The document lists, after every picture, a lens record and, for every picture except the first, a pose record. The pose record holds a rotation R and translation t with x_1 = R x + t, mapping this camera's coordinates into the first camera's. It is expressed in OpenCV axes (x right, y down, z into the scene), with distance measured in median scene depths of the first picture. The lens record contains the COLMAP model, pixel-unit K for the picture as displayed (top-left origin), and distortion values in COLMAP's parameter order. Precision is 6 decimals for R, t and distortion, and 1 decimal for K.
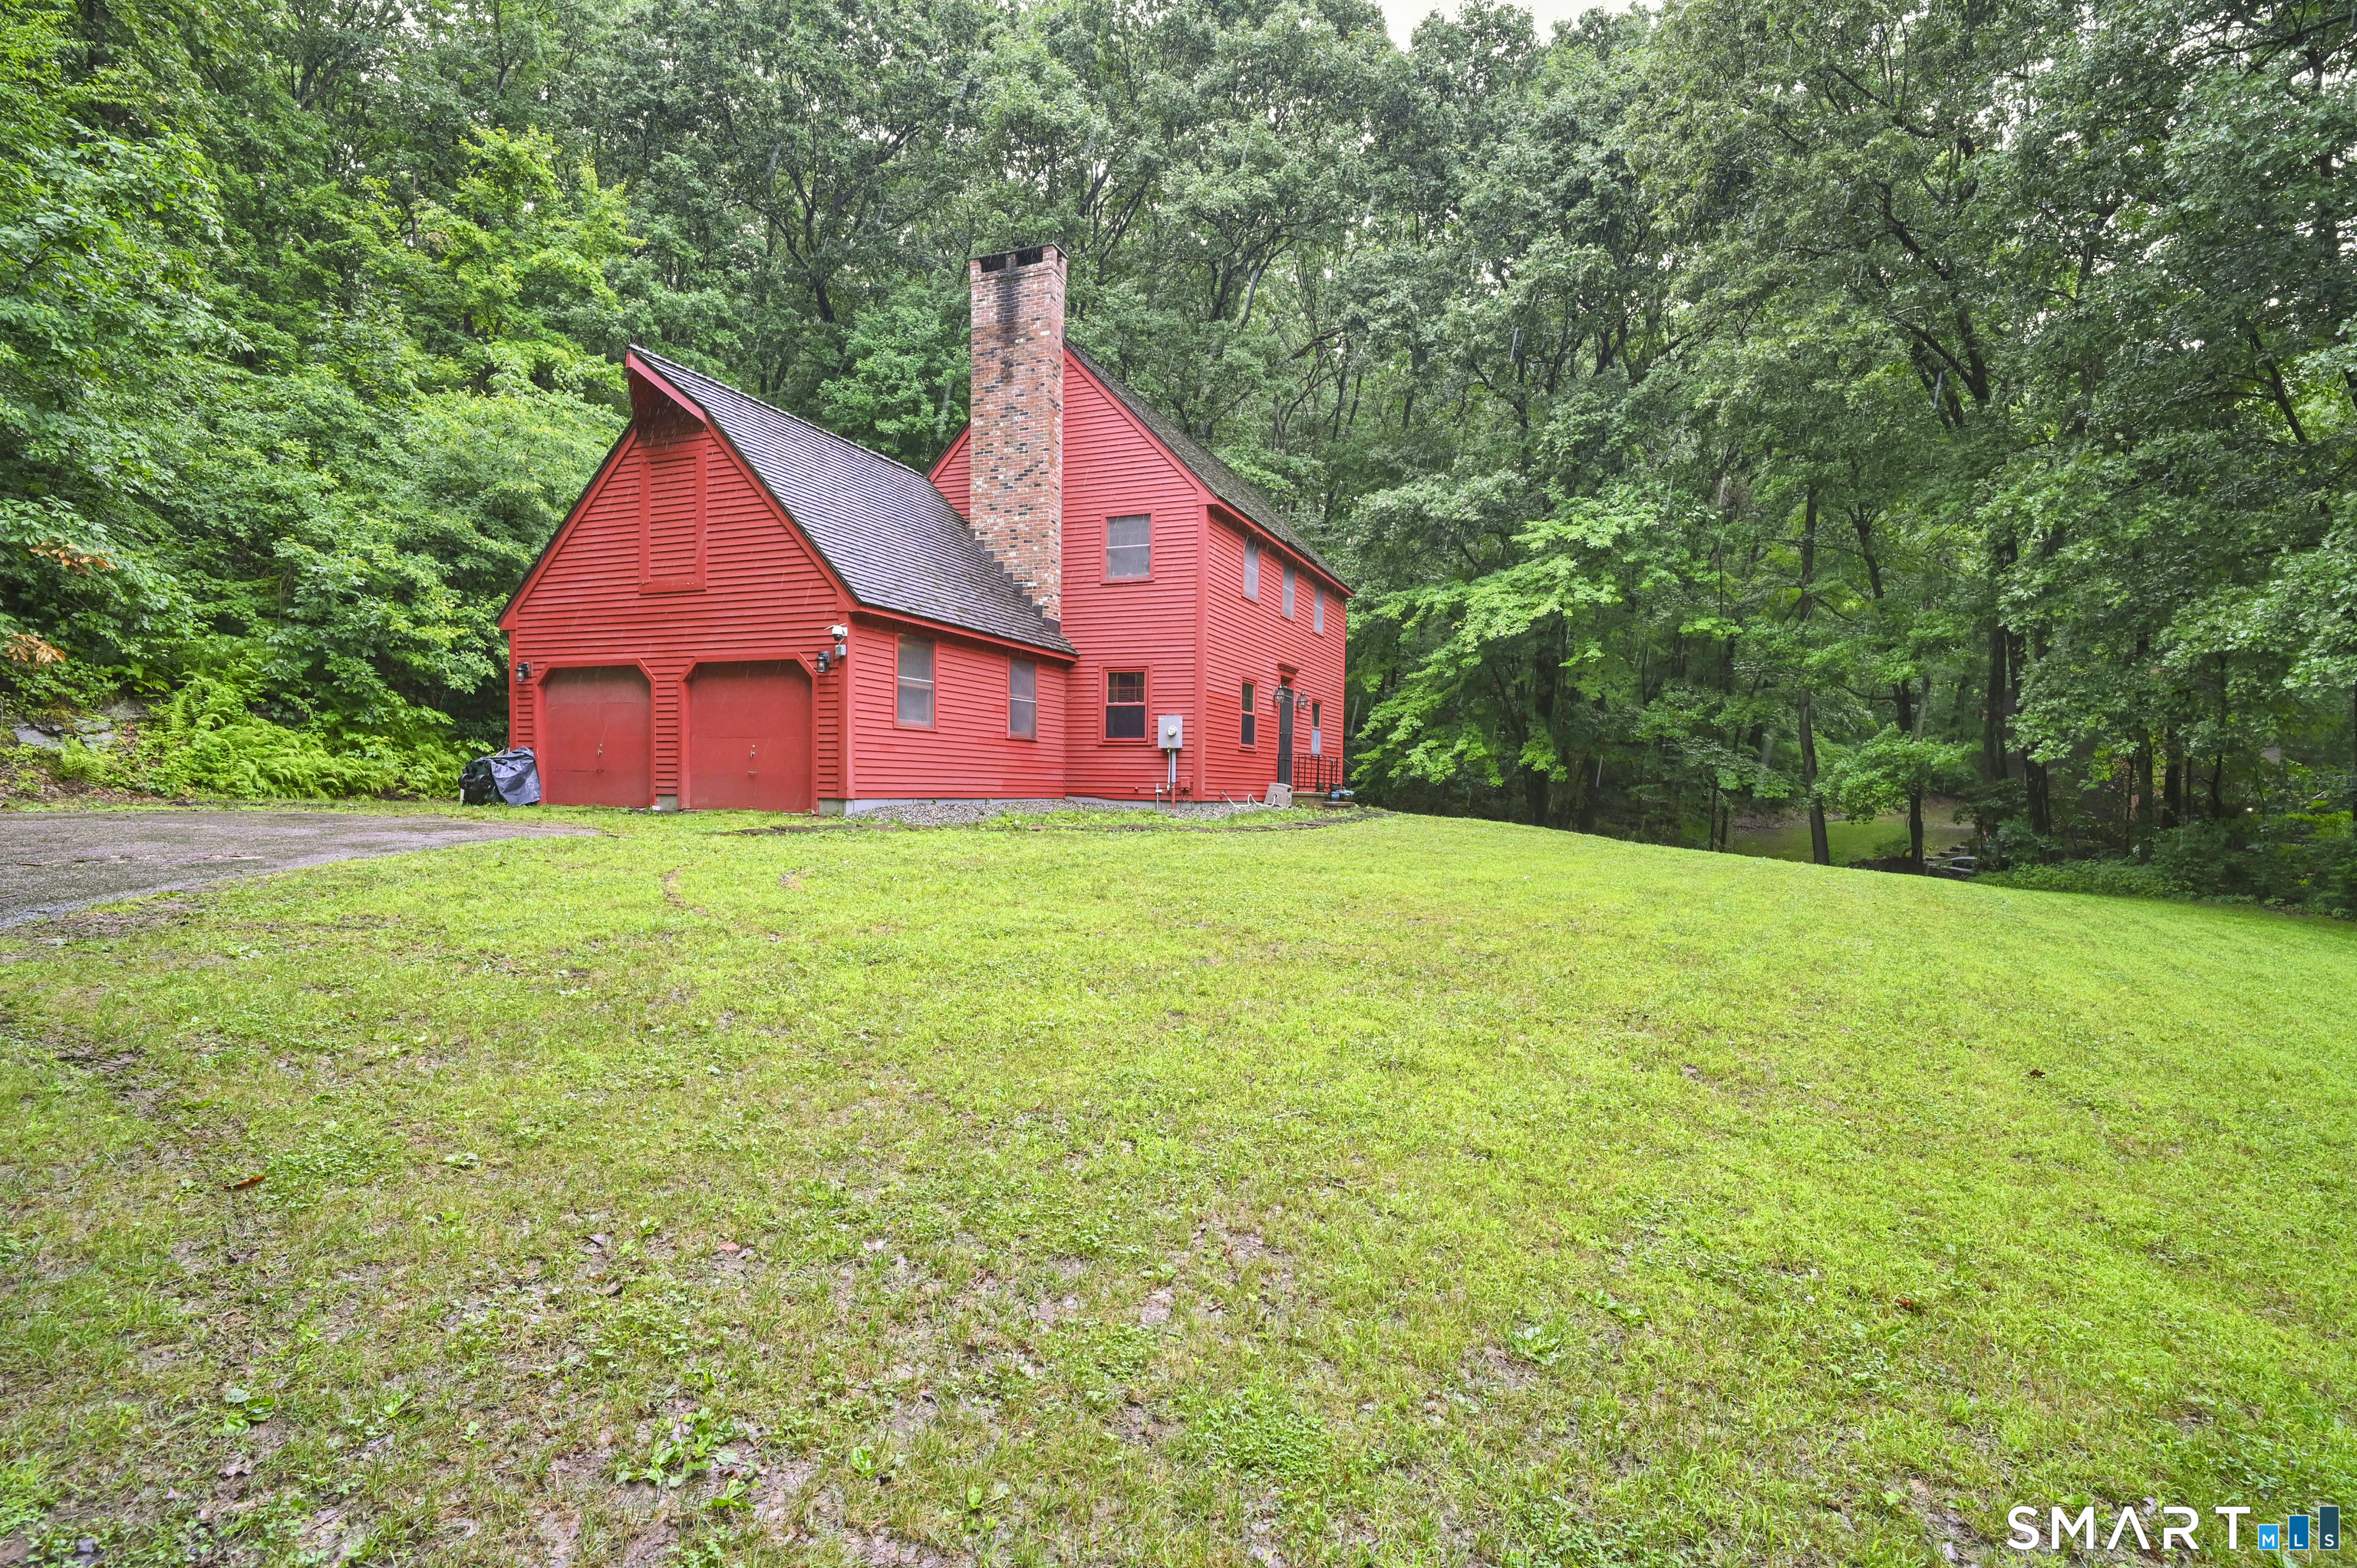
lens RADIAL K [[1117.8, 0, 1187.6], [0, 1117.8, 826.0], [0, 0, 1]] dist [-0.002628, -0.001139]
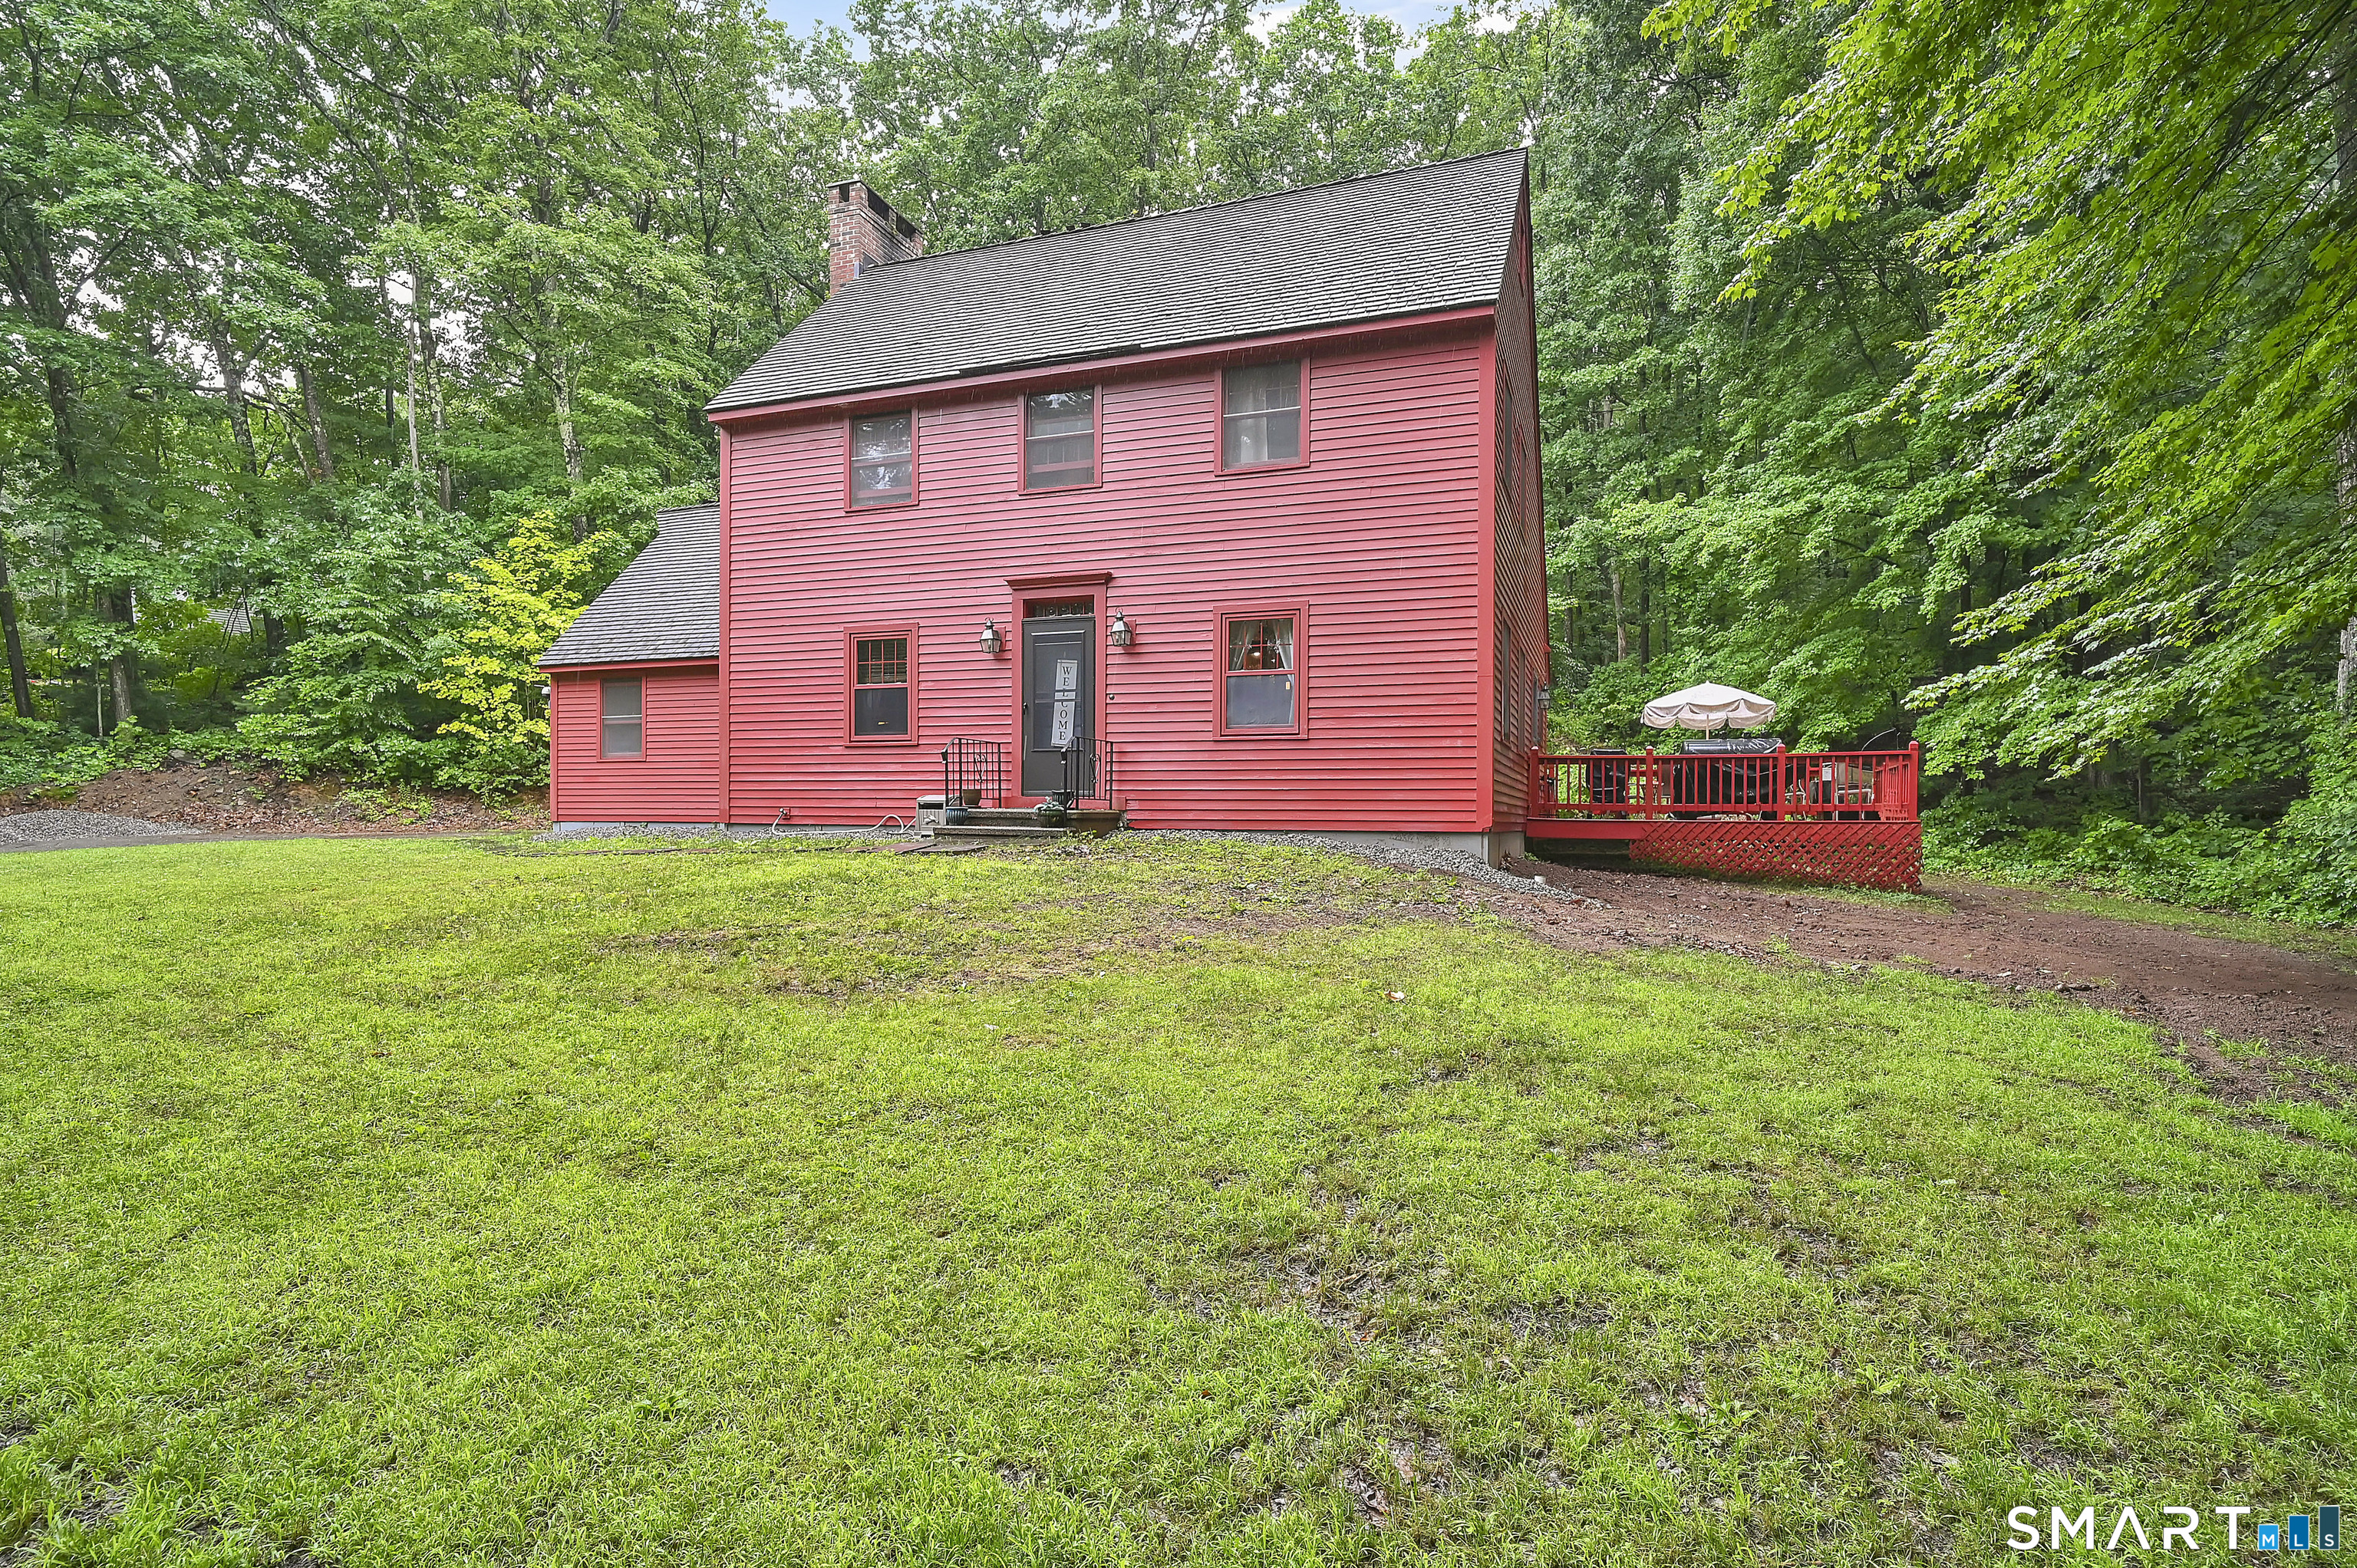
lens RADIAL K [[1147.3, 0, 1199.1], [0, 1147.3, 835.9], [0, 0, 1]] dist [0.000452, 0.000019]
pose [[0.052283, -0.005836, -0.998615, 0.754882], [-0.038646, 0.999222, -0.007863, -0.019389], [0.997884, 0.039004, 0.052017, 1.220971]]
